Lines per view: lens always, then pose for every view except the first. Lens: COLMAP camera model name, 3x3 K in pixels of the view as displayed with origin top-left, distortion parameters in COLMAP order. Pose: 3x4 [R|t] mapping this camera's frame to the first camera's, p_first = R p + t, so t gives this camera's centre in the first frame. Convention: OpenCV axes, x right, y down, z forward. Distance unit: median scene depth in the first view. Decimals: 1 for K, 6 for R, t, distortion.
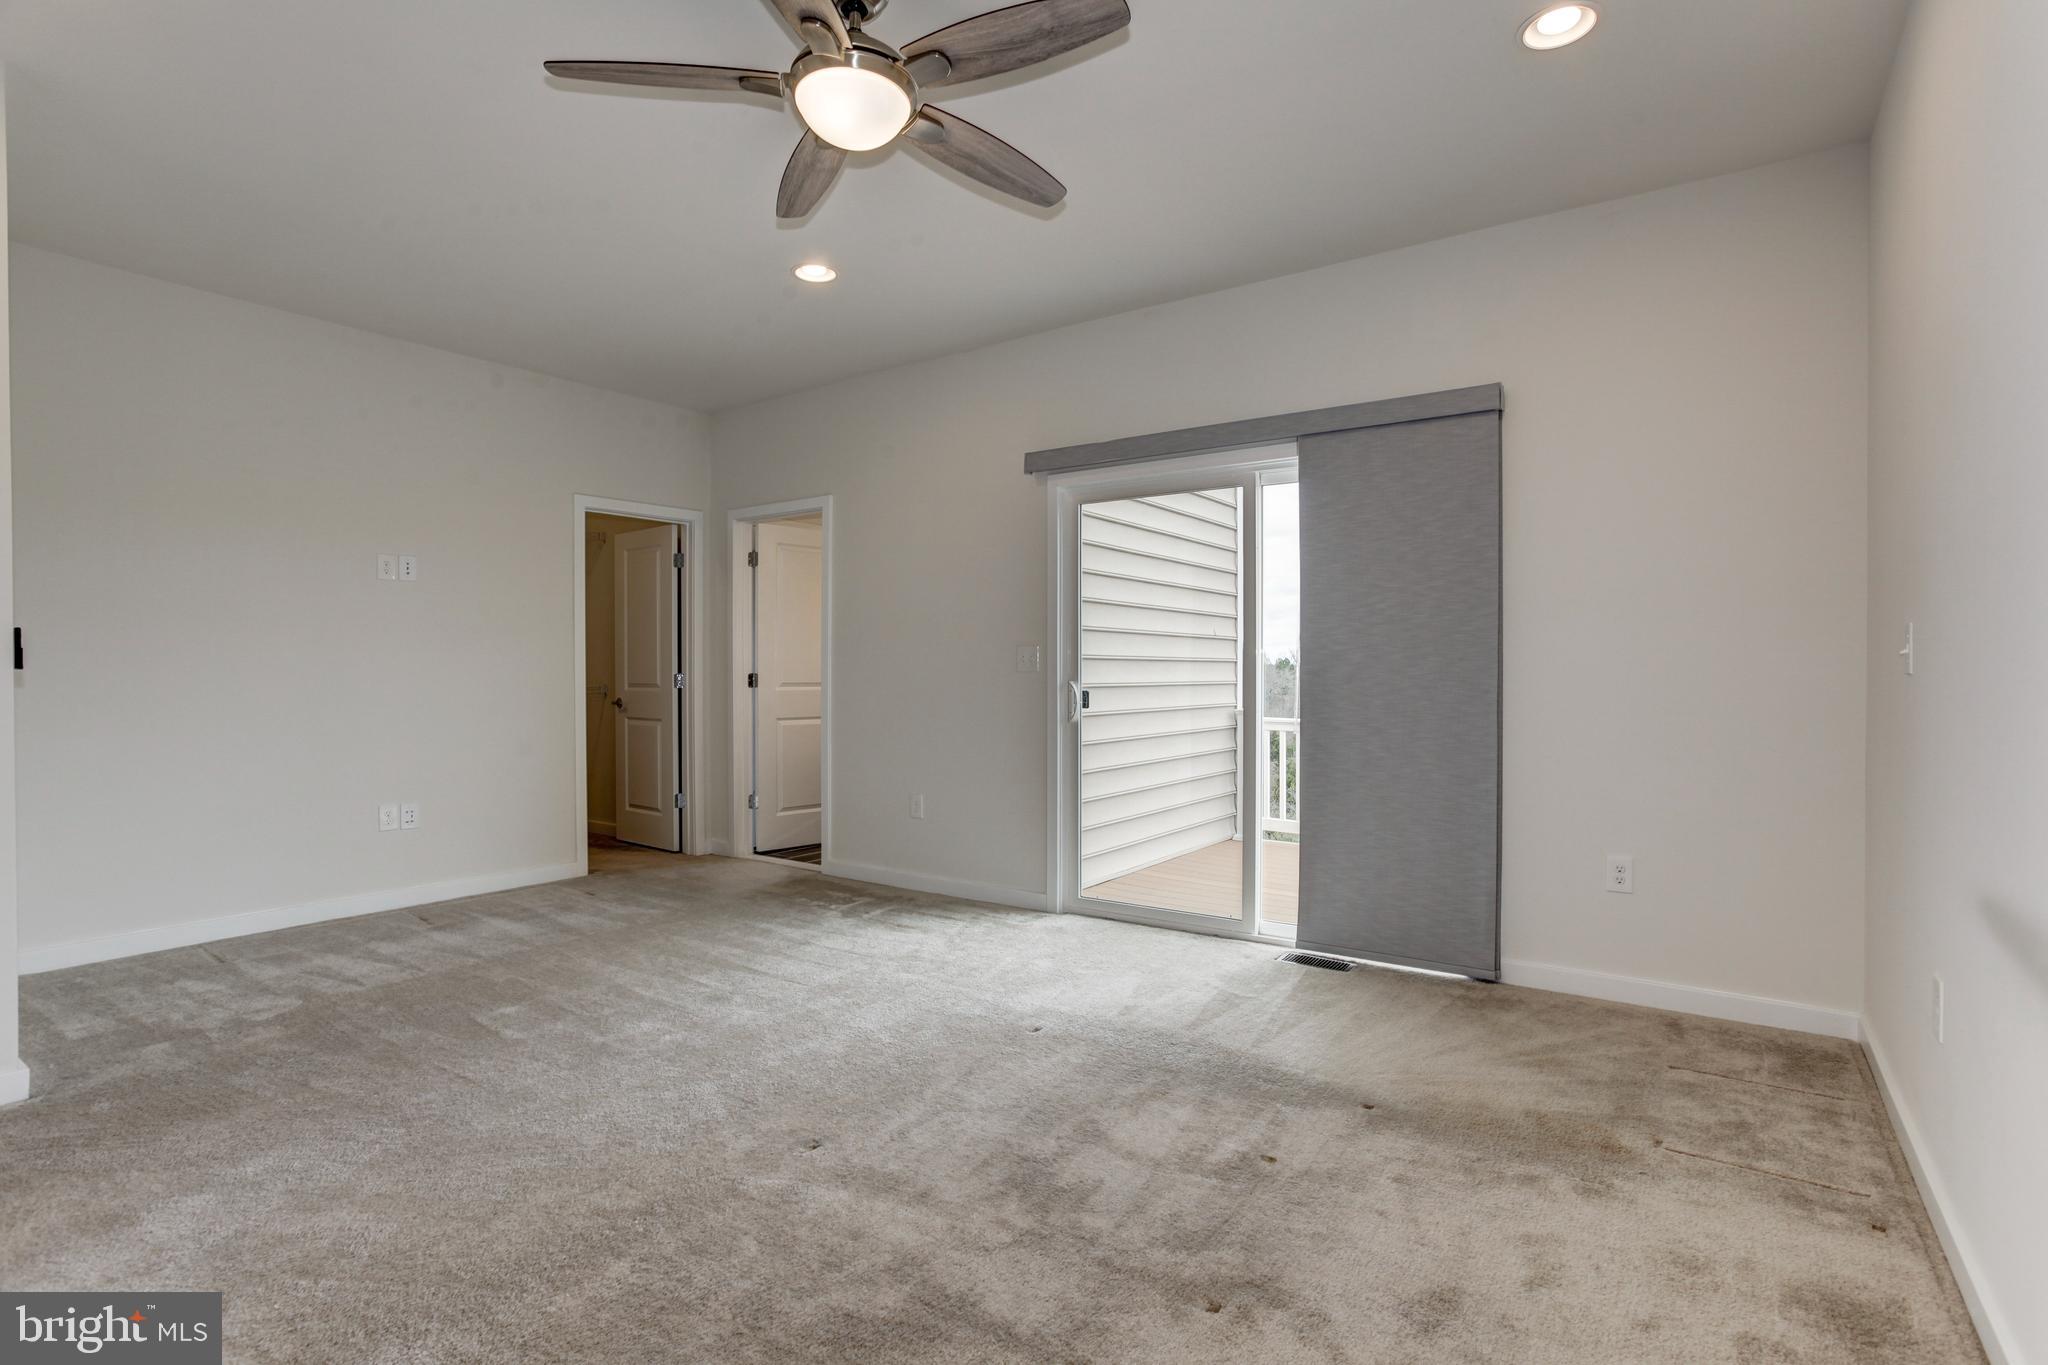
lens RADIAL K [[1068.4, 0, 1016.0], [0, 1068.4, 684.0], [0, 0, 1]] dist [-0.004768, 0.001424]
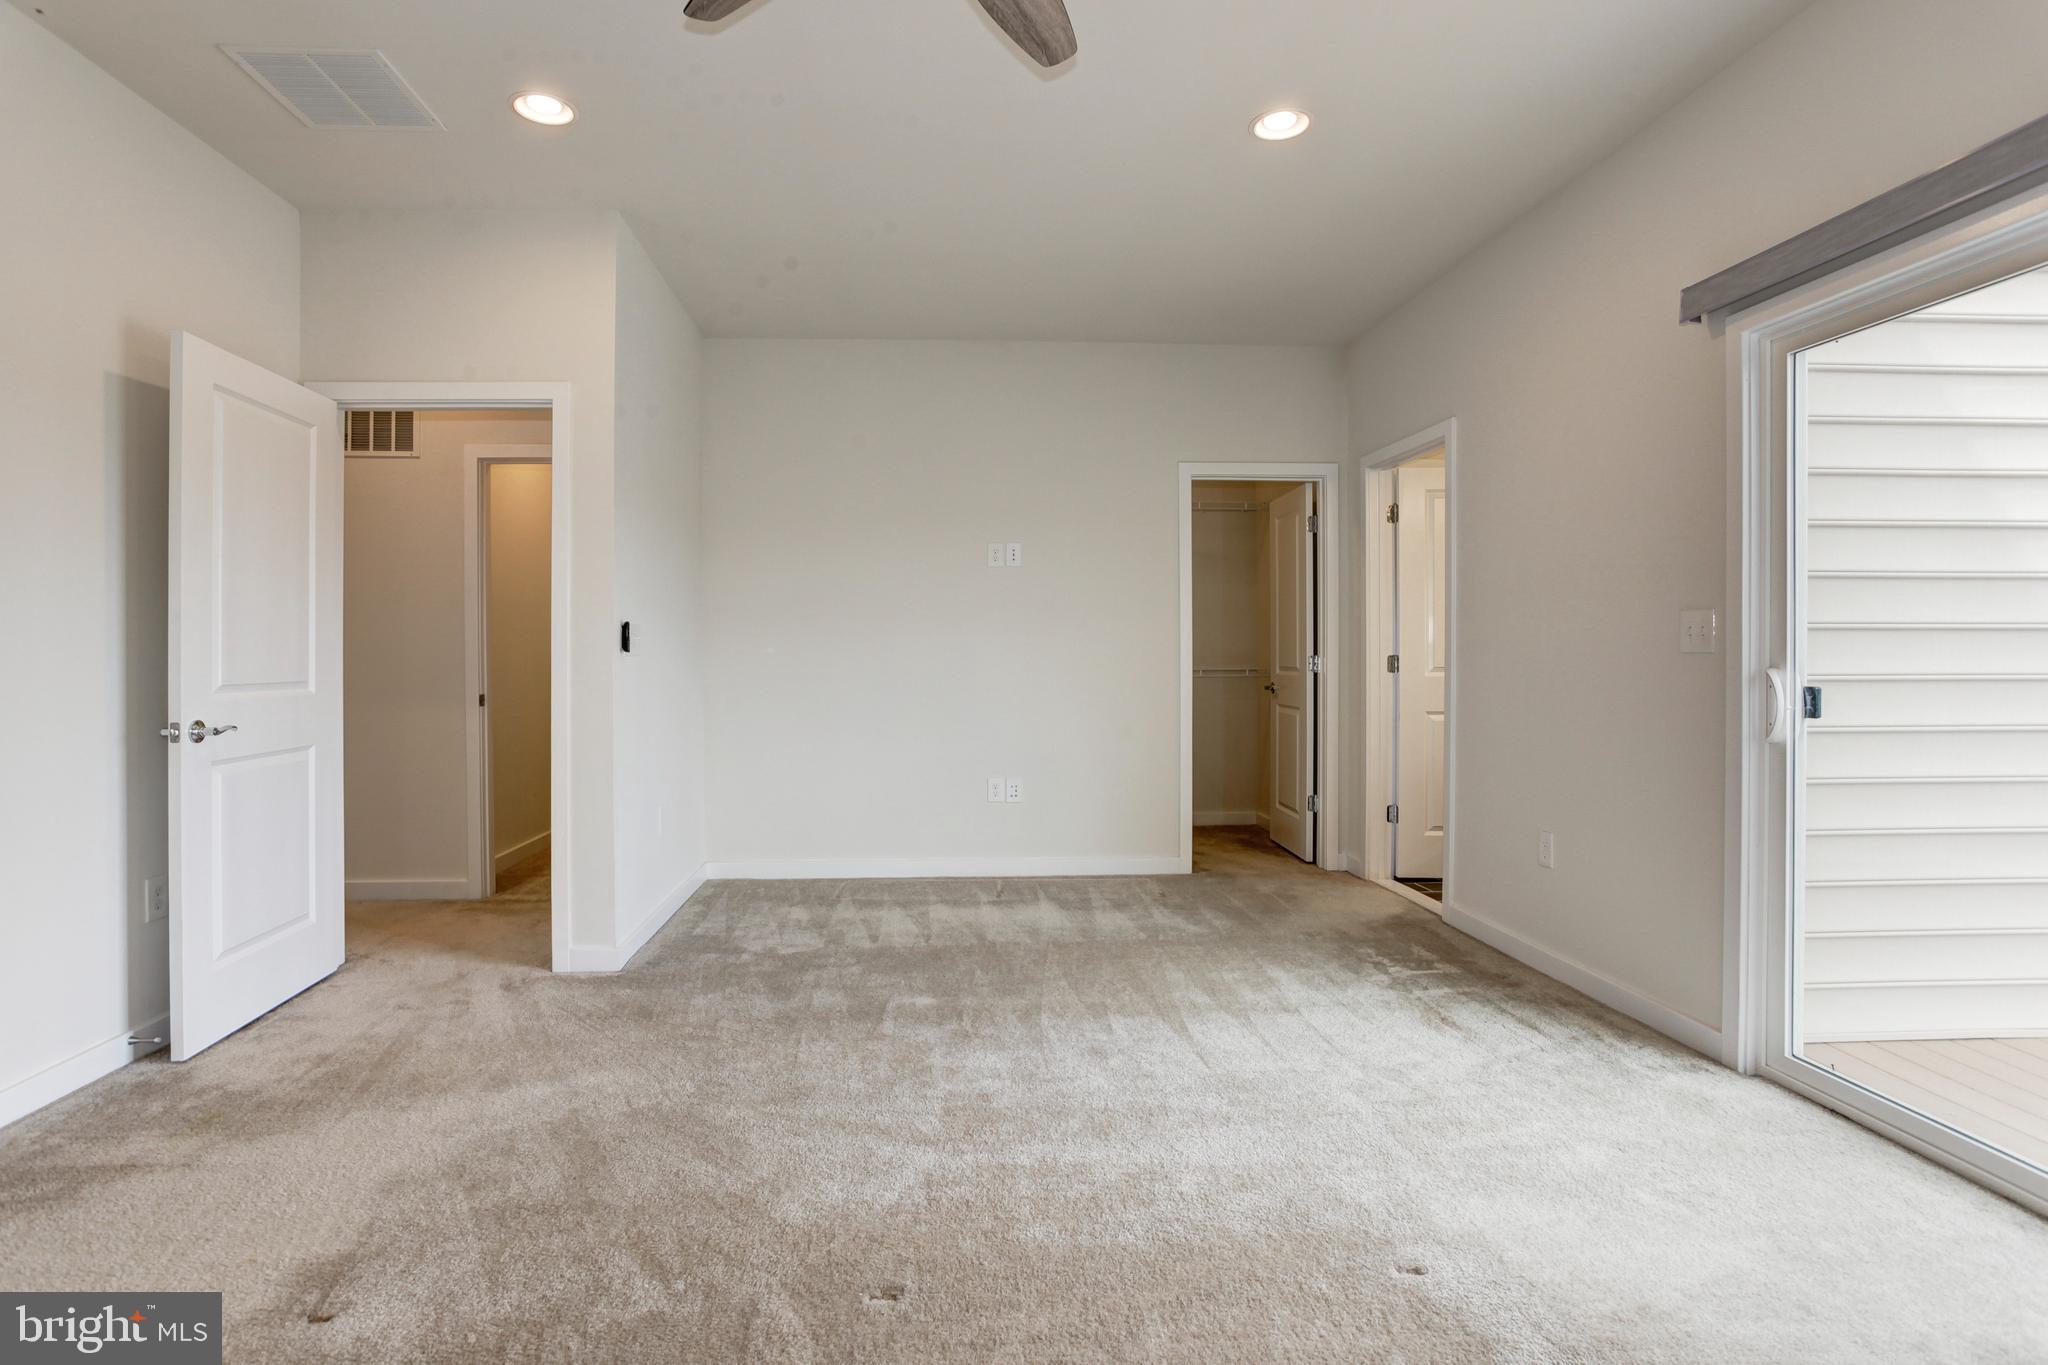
lens RADIAL K [[1047.1, 0, 972.6], [0, 1047.1, 658.7], [0, 0, 1]] dist [-0.073708, 0.047070]
pose [[0.610586, 0.004047, -0.791940, 0.220053], [-0.009964, 0.999947, -0.002573, -0.002675], [0.791887, 0.009462, 0.610594, 0.334793]]
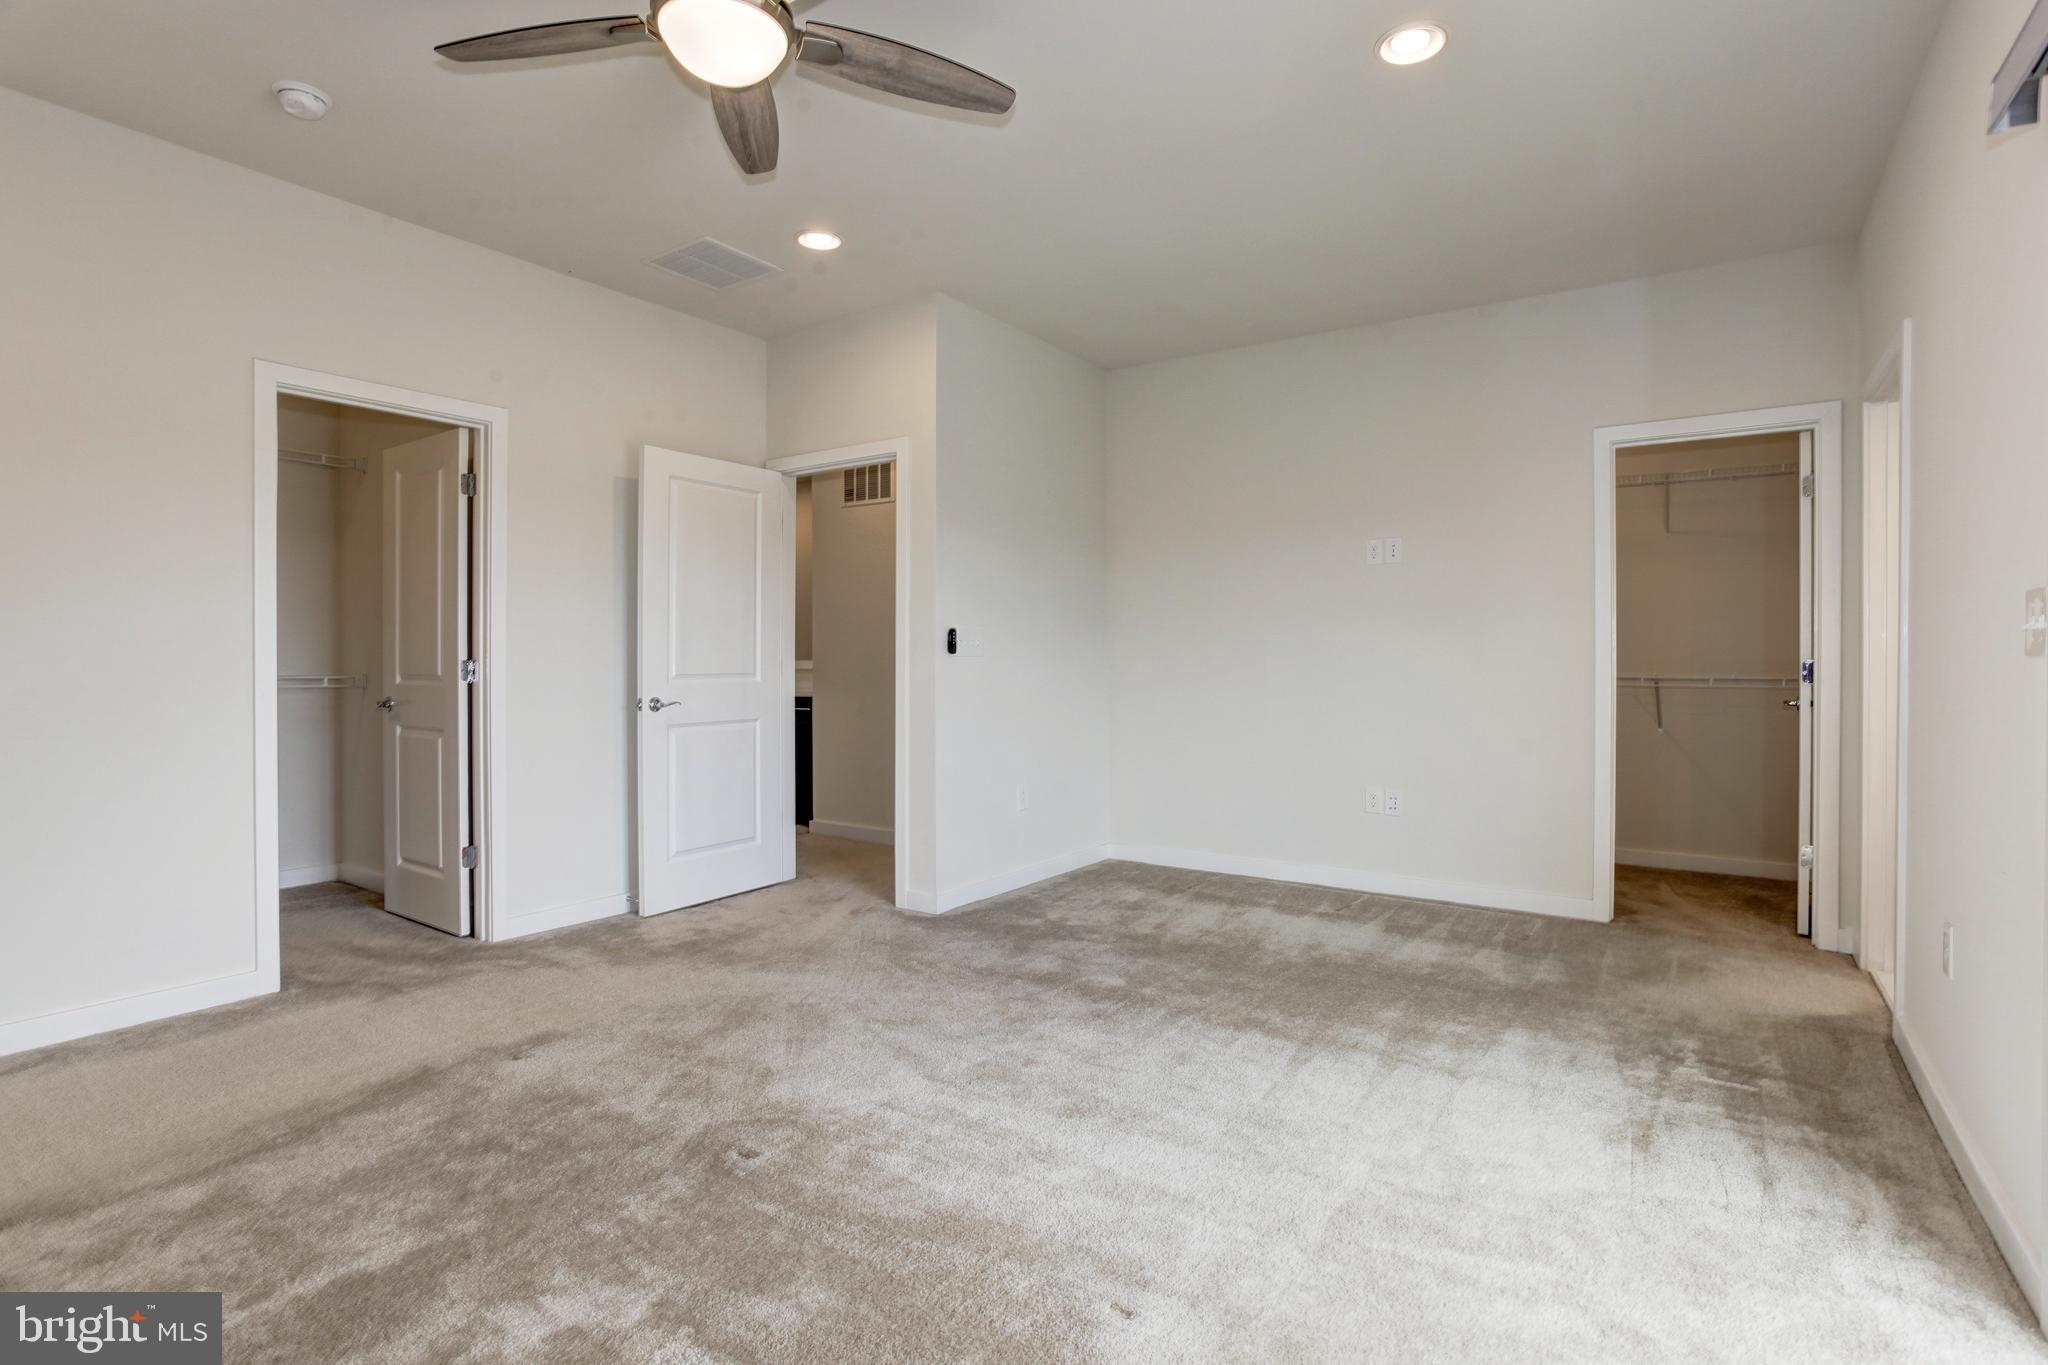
lens RADIAL K [[1029.6, 0, 1021.9], [0, 1029.6, 661.0], [0, 0, 1]] dist [-0.068842, 0.032712]
pose [[-0.016847, 0.007360, -0.999831, 0.377480], [-0.015379, 0.999853, 0.007619, -0.008216], [0.999740, 0.015505, -0.016731, 0.678402]]
